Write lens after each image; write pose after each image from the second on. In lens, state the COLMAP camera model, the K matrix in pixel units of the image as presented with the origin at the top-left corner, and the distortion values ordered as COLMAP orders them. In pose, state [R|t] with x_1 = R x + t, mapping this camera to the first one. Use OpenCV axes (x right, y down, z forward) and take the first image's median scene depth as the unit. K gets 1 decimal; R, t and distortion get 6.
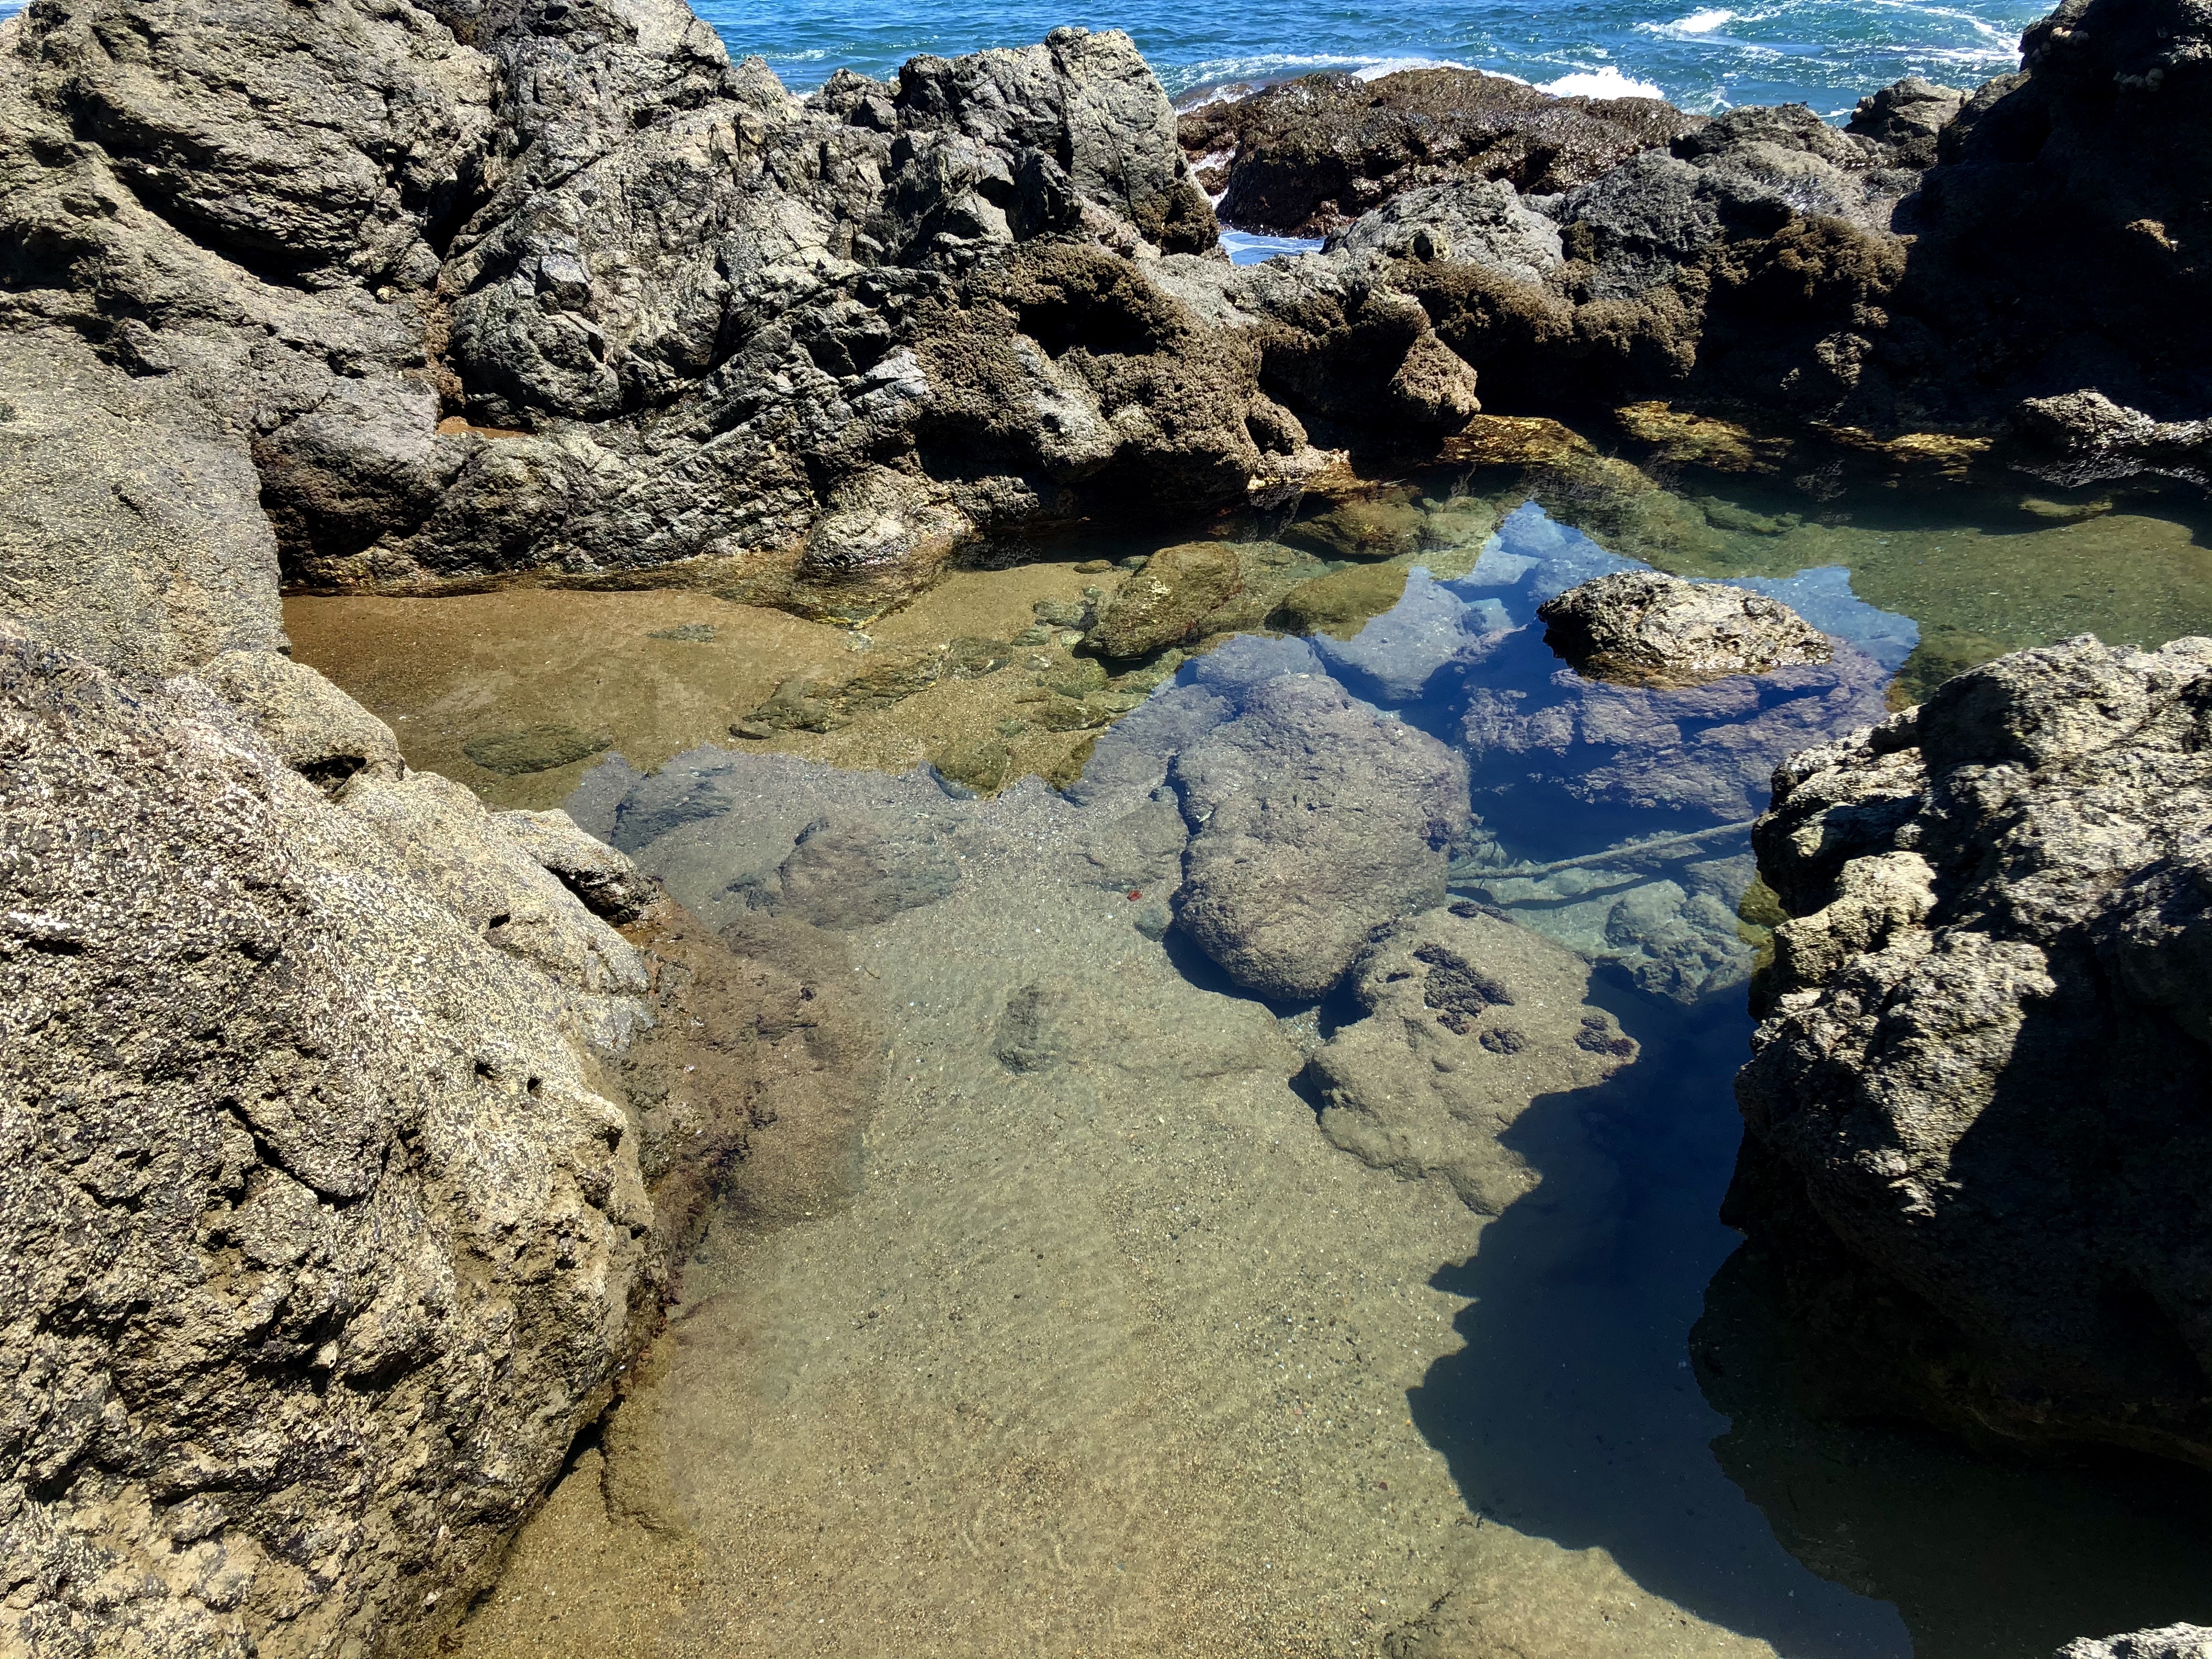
lens RADIAL K [[1925.6, 0, 1150.7], [0, 1925.6, 827.0], [0, 0, 1]] dist [-0.045429, 0.107378]
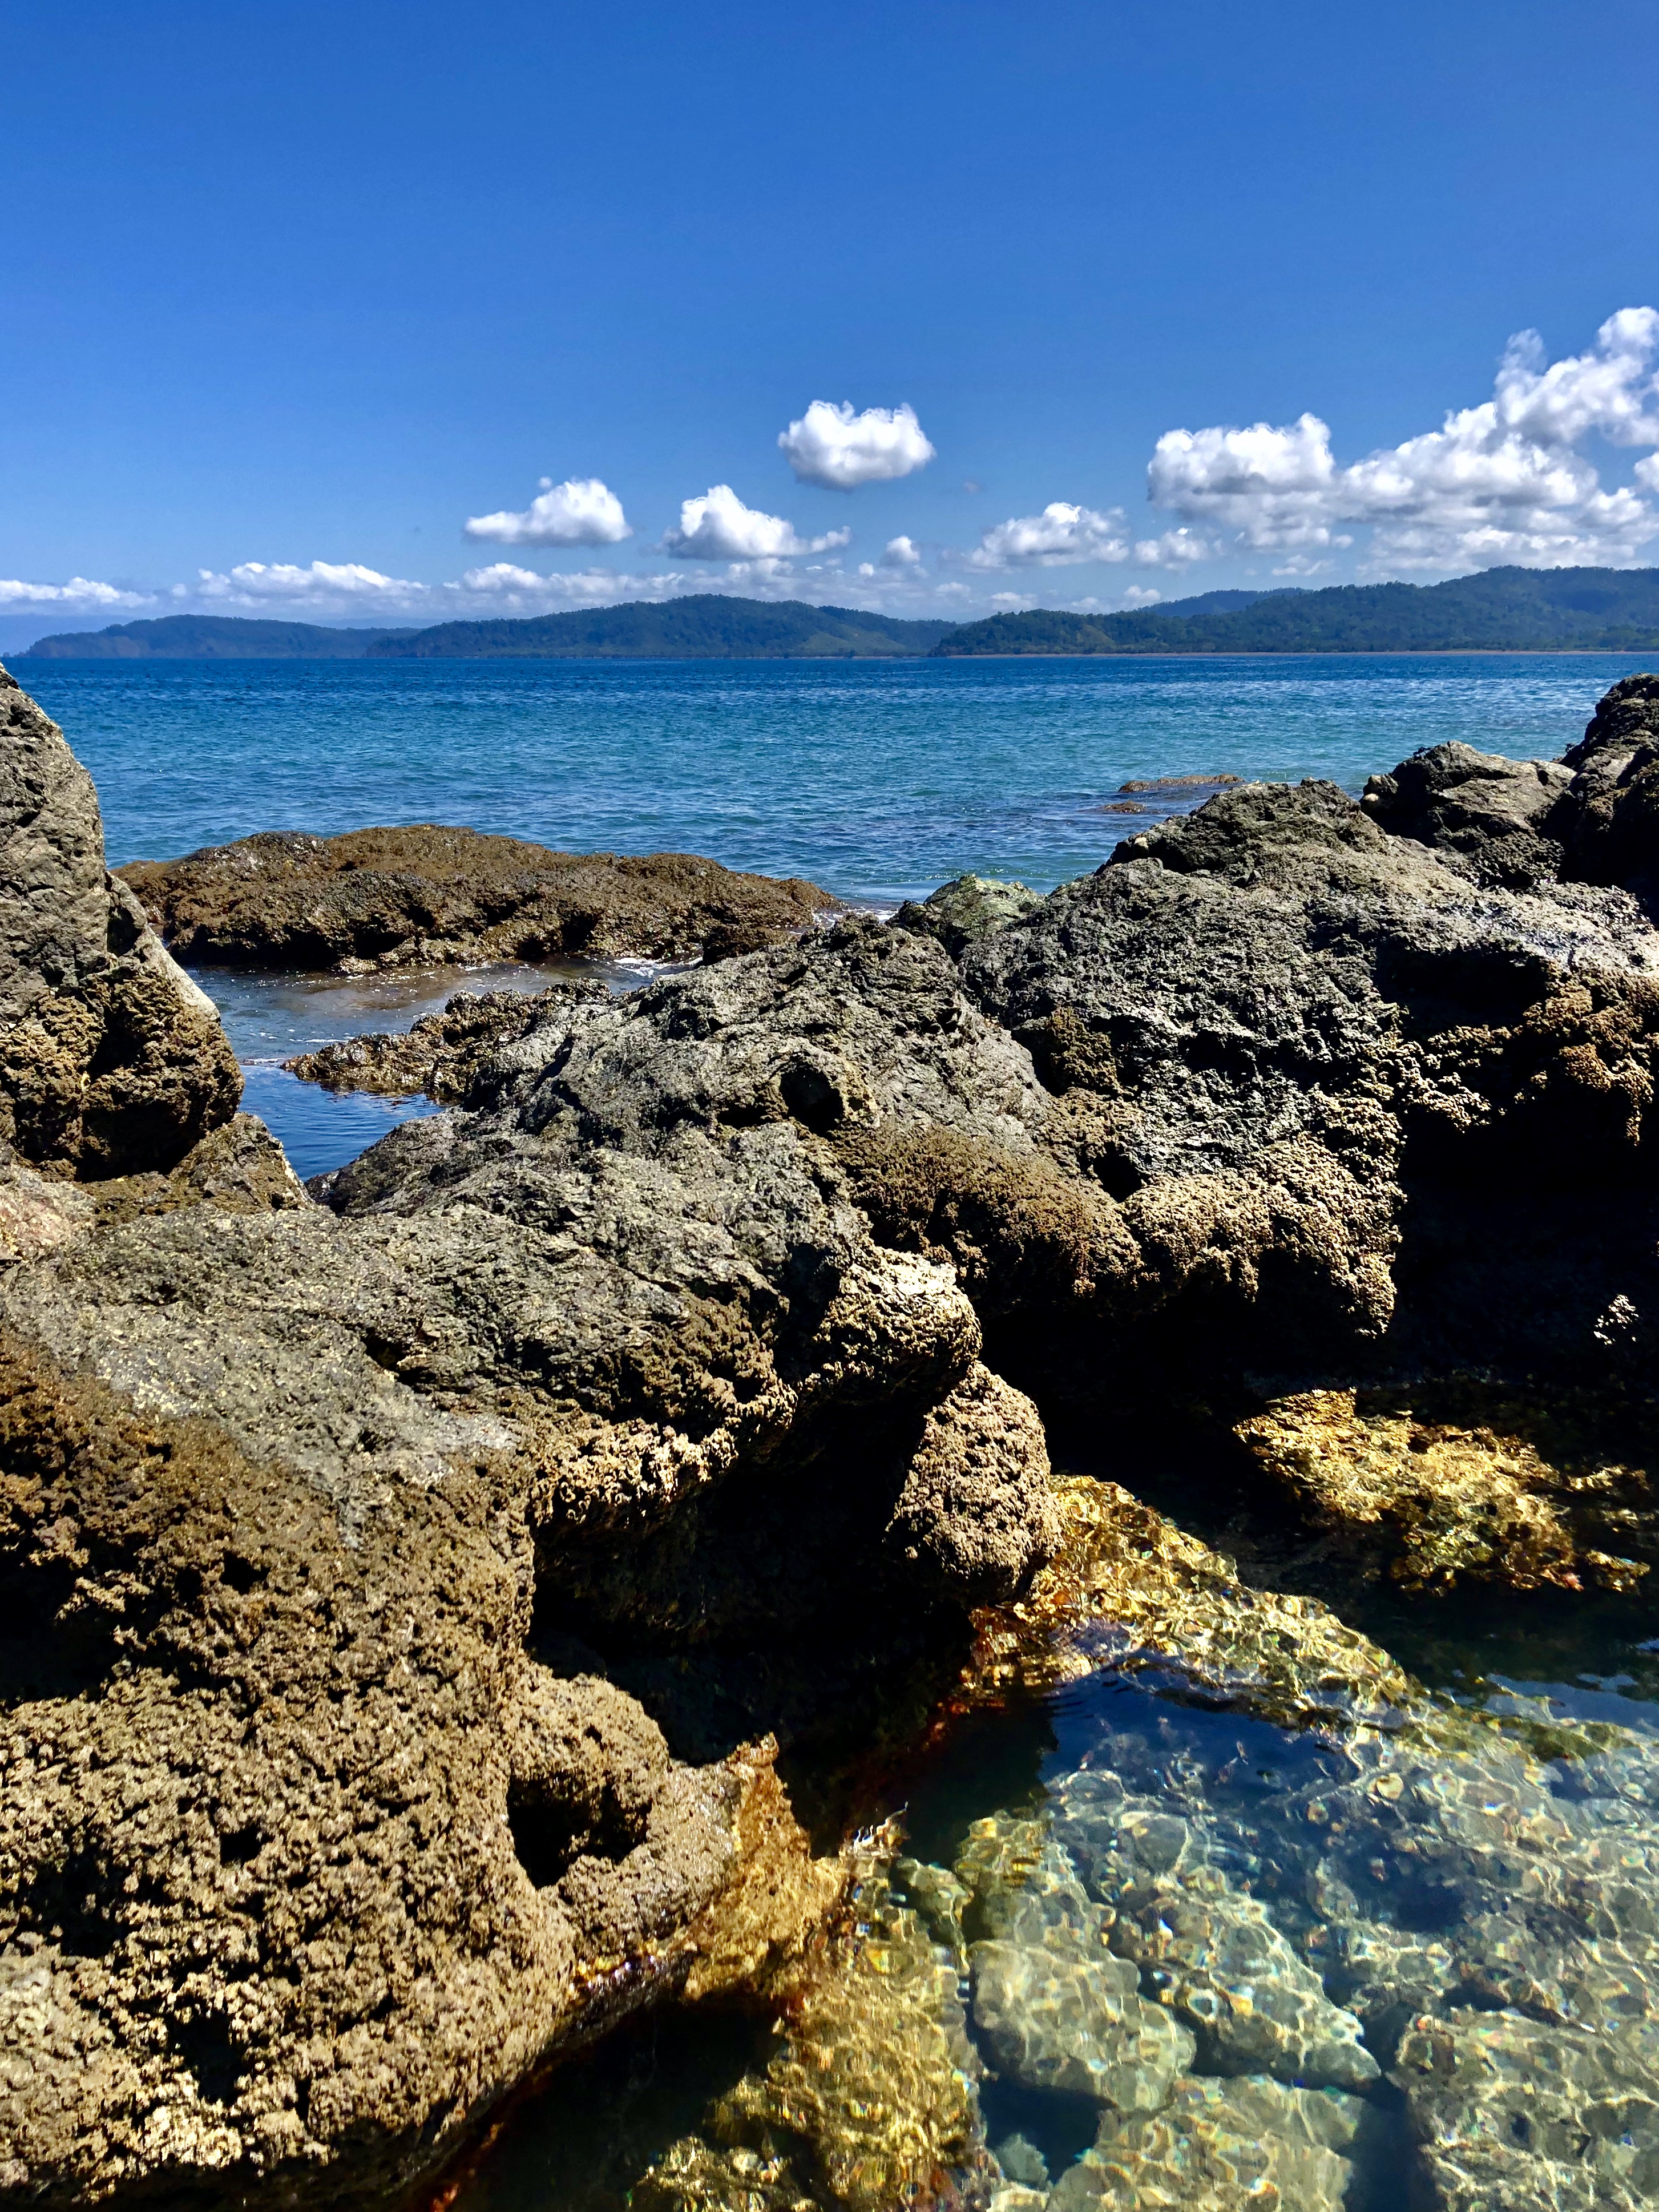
lens RADIAL K [[1837.3, 0, 829.5], [0, 1837.3, 1106.0], [0, 0, 1]] dist [0.099697, -0.130871]
pose [[0.920029, -0.071102, 0.385347, 0.000142], [0.162919, 0.963782, -0.211144, -0.216987], [-0.356377, 0.257039, 0.898291, 0.651559]]
